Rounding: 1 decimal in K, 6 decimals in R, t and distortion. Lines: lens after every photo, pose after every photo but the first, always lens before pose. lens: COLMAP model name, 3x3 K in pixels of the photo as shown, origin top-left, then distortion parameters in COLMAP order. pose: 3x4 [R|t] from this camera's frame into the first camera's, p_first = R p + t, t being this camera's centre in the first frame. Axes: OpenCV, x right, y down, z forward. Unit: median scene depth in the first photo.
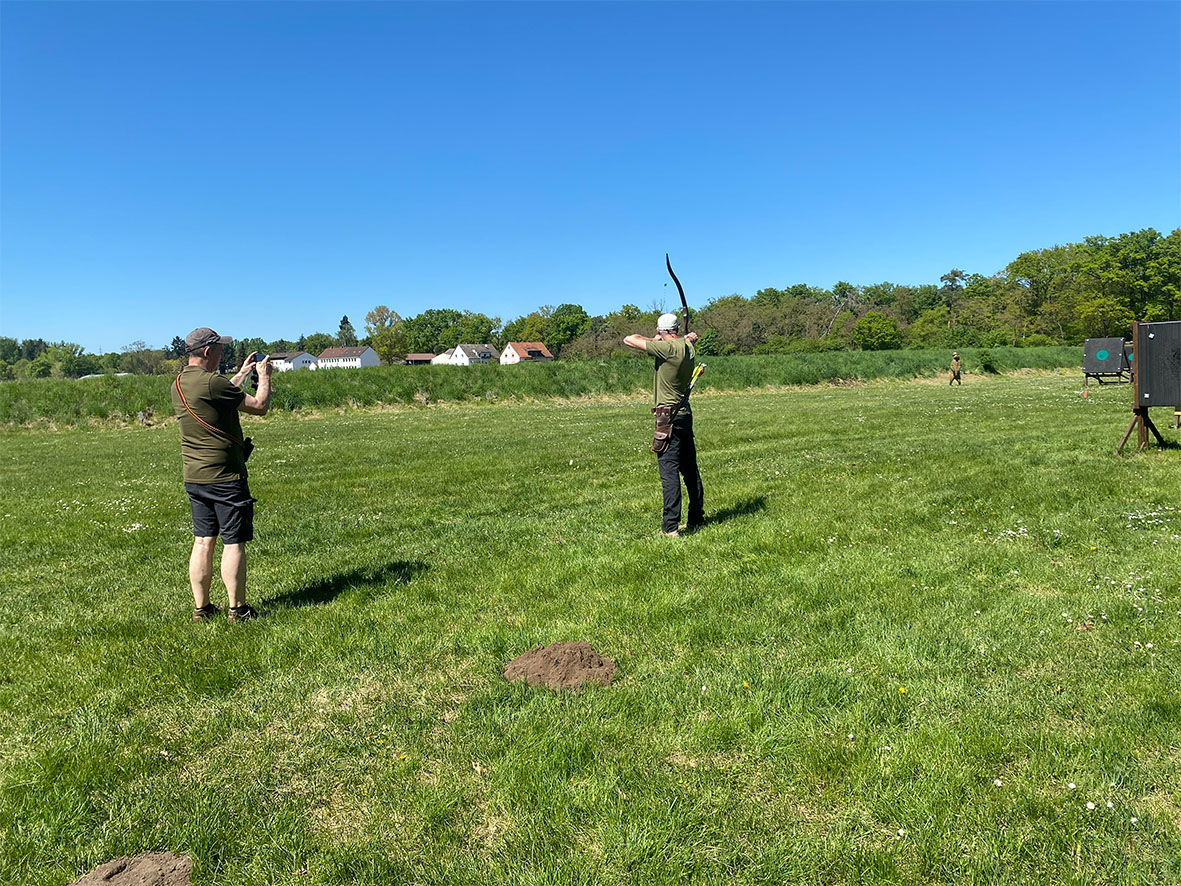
lens RADIAL K [[895.0, 0, 584.5], [0, 895.0, 445.5], [0, 0, 1]] dist [0.063537, -0.101308]
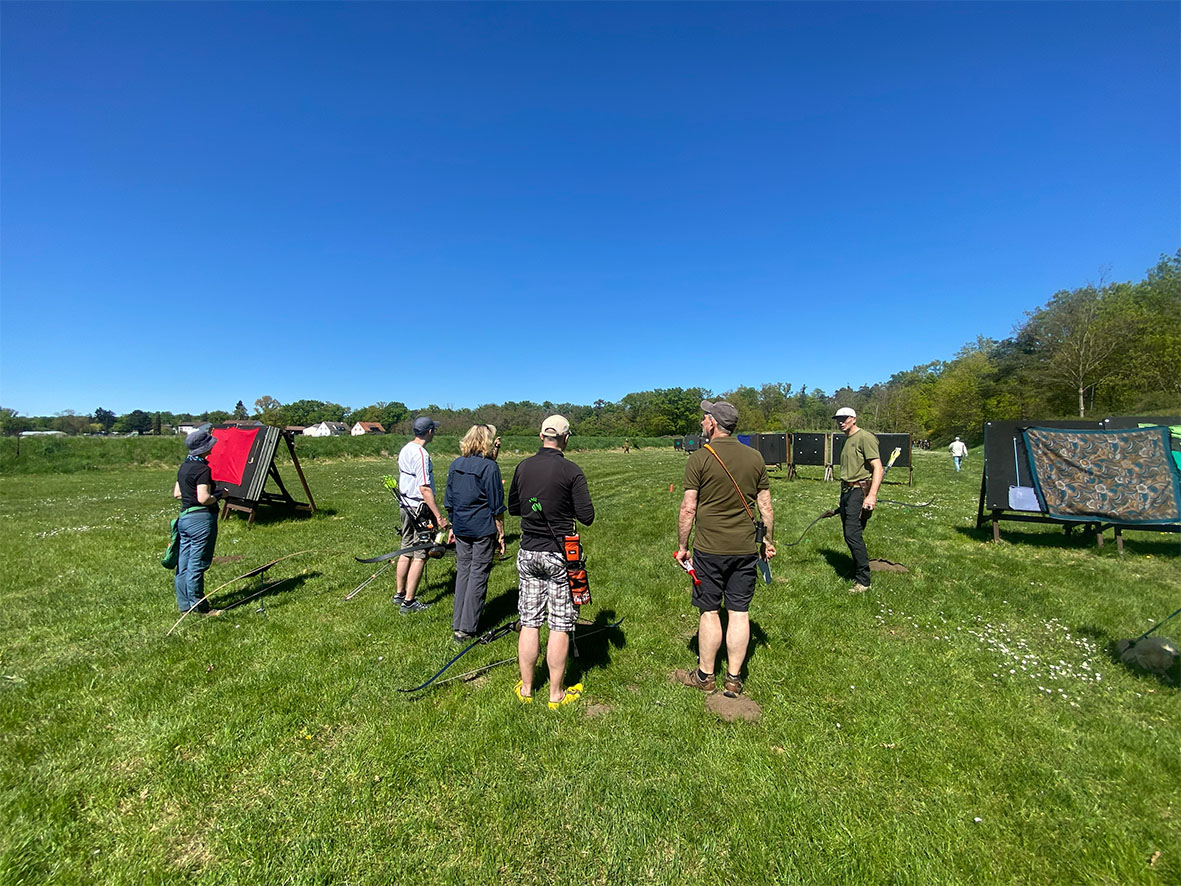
lens RADIAL K [[475.2, 0, 588.9], [0, 475.2, 433.8], [0, 0, 1]] dist [0.024231, -0.000390]
pose [[0.927490, 0.039870, 0.371715, -0.032605], [-0.001380, 0.994655, -0.103244, 0.001643], [-0.373845, 0.095245, 0.922588, -0.014281]]
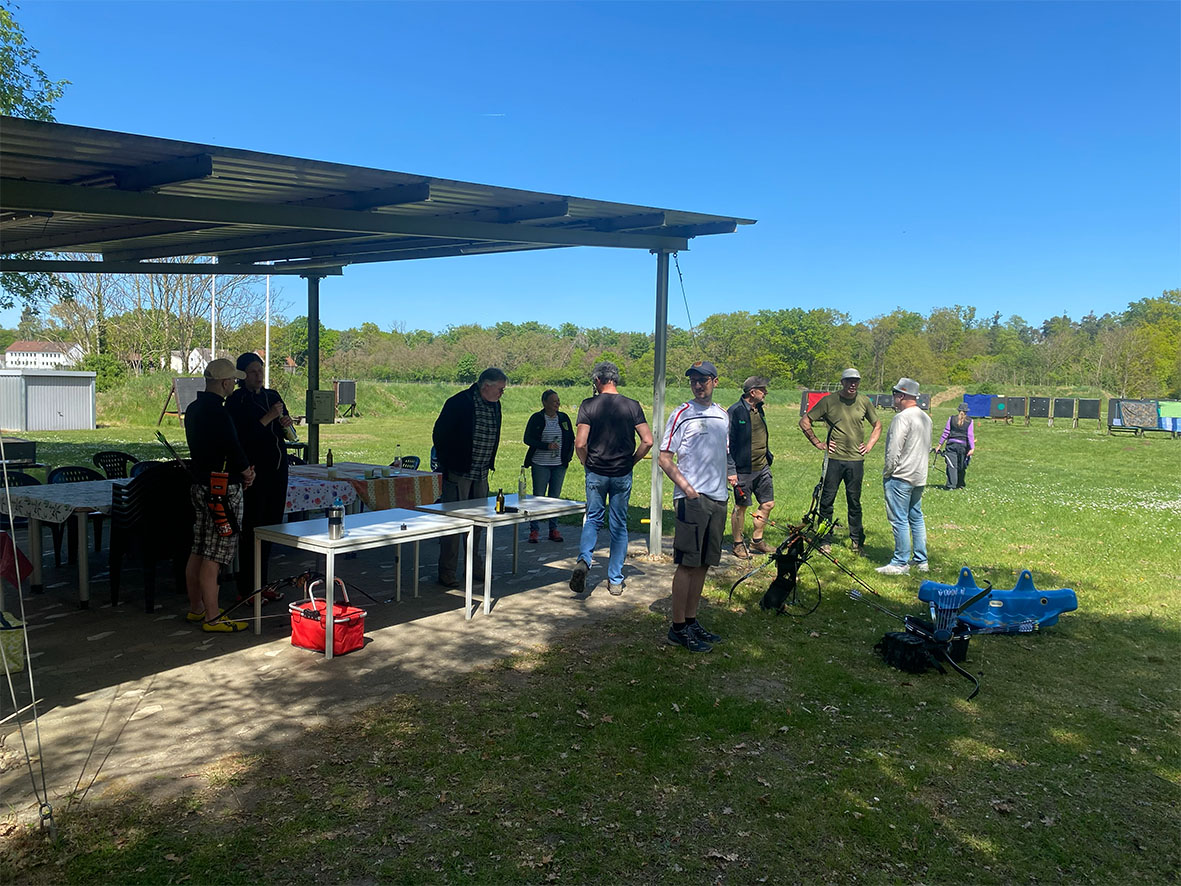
lens RADIAL K [[895.0, 0, 596.5], [0, 895.0, 452.6], [0, 0, 1]] dist [0.063537, -0.101308]
pose [[0.916675, 0.027705, 0.398672, -0.266515], [-0.022506, 0.999590, -0.017717, 0.023881], [-0.398999, 0.007268, 0.916922, -0.203597]]
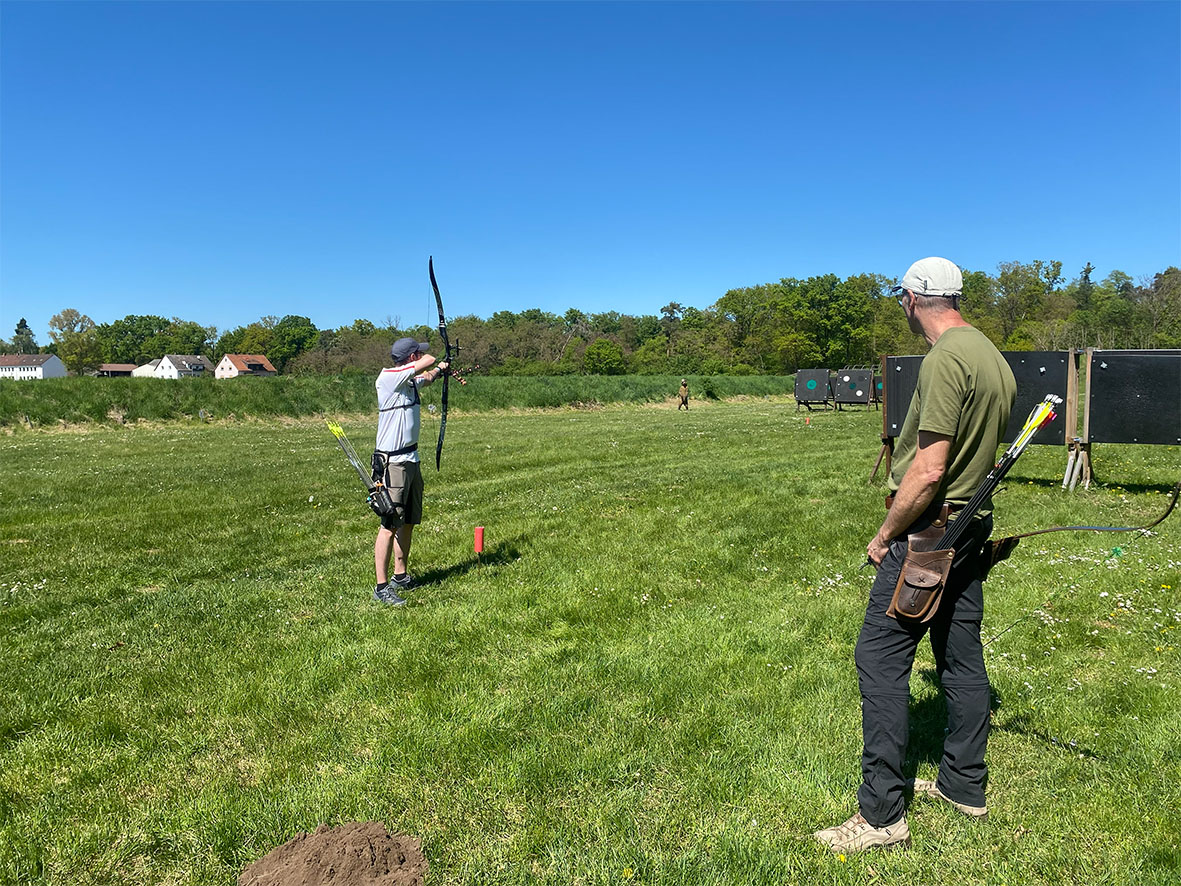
lens RADIAL K [[895.0, 0, 598.4], [0, 895.0, 444.0], [0, 0, 1]] dist [0.063537, -0.101308]
pose [[0.952984, 0.002312, 0.303010, -0.001074], [0.004772, 0.999732, -0.022638, -0.000914], [-0.302982, 0.023020, 0.952718, 0.008335]]
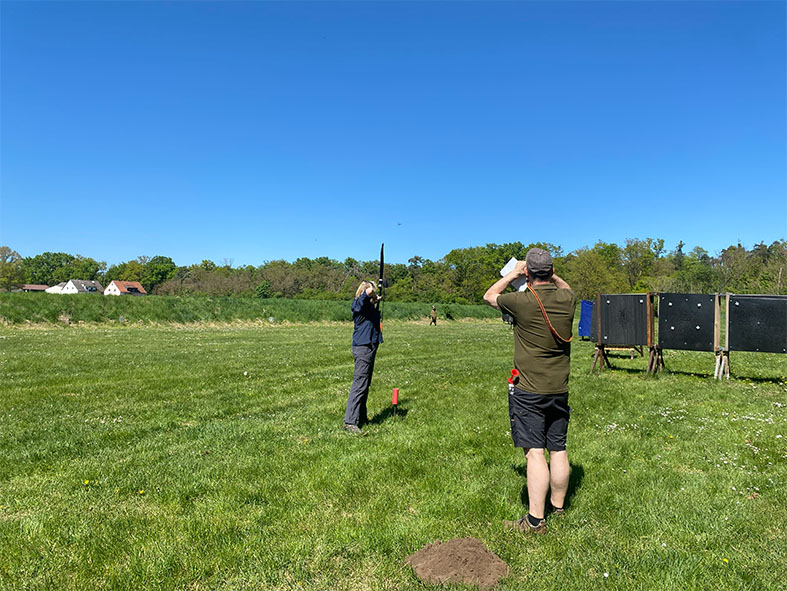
lens RADIAL K [[596.4, 0, 394.4], [0, 596.4, 287.0], [0, 0, 1]] dist [0.063537, -0.101308]
pose [[0.934418, 0.064108, 0.350360, -0.009681], [-0.020995, 0.991872, -0.125498, -0.000039], [-0.355558, 0.109912, 0.928169, 0.007196]]
